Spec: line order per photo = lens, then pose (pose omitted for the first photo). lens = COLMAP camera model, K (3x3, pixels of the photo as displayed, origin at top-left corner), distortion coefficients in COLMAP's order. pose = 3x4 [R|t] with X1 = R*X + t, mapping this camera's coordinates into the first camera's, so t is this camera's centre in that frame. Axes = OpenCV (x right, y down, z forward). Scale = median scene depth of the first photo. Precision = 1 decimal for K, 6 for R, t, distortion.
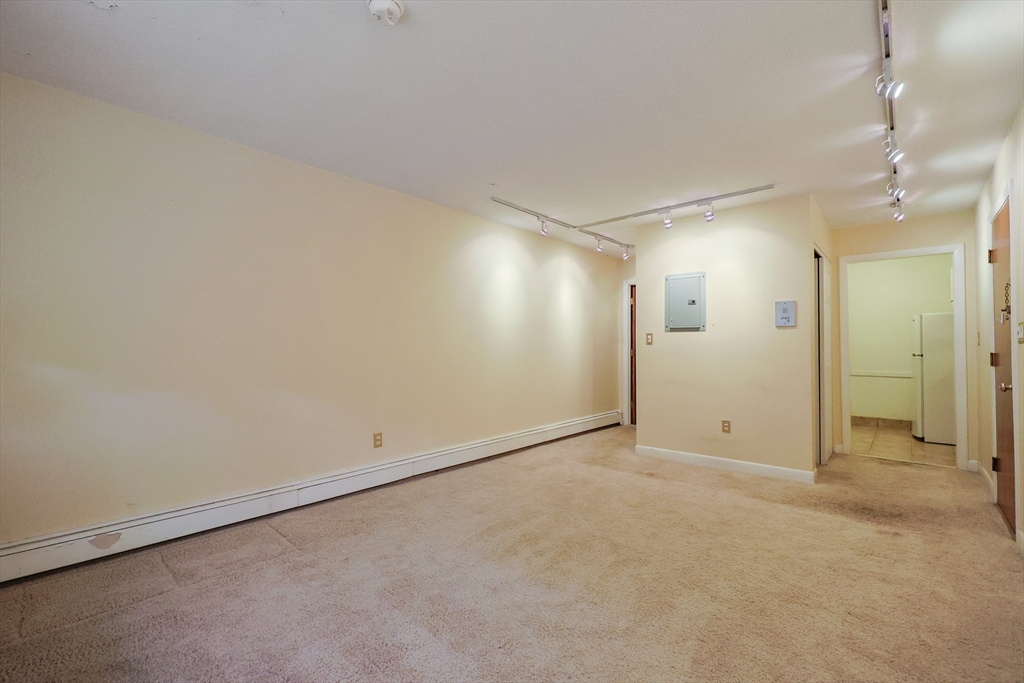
lens RADIAL K [[439.2, 0, 516.4], [0, 439.2, 337.3], [0, 0, 1]] dist [0.011527, -0.001773]
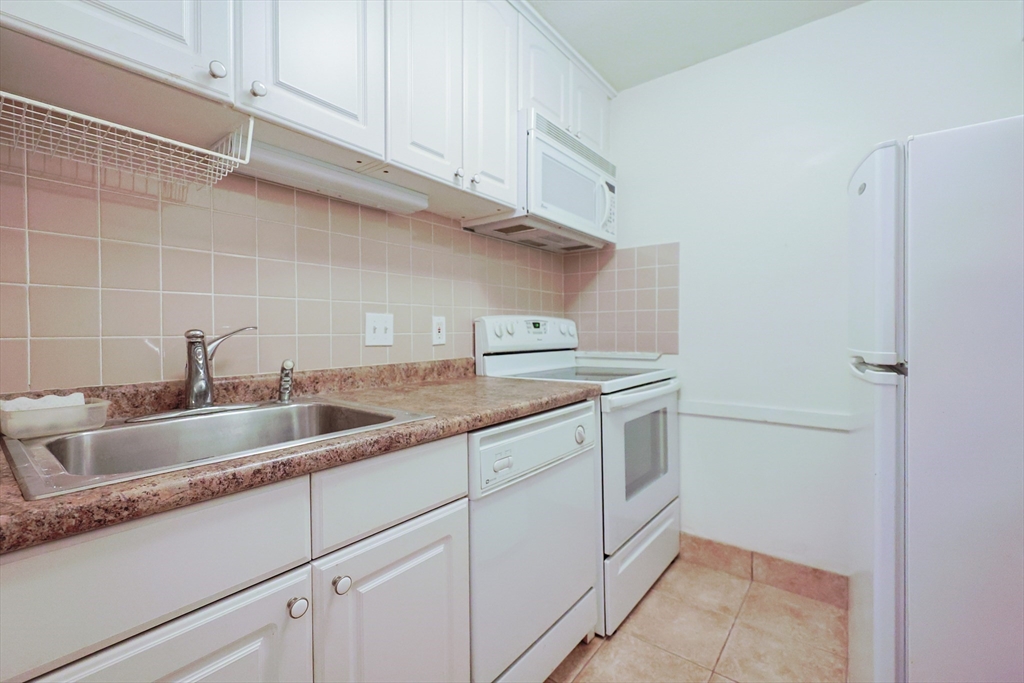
lens RADIAL K [[439.2, 0, 510.4], [0, 439.2, 335.7], [0, 0, 1]] dist [0.011527, -0.001773]
pose [[0.998123, -0.008132, 0.060702, 0.641270], [0.006770, 0.999721, 0.022617, 0.019020], [-0.060869, -0.022164, 0.997900, 0.714442]]
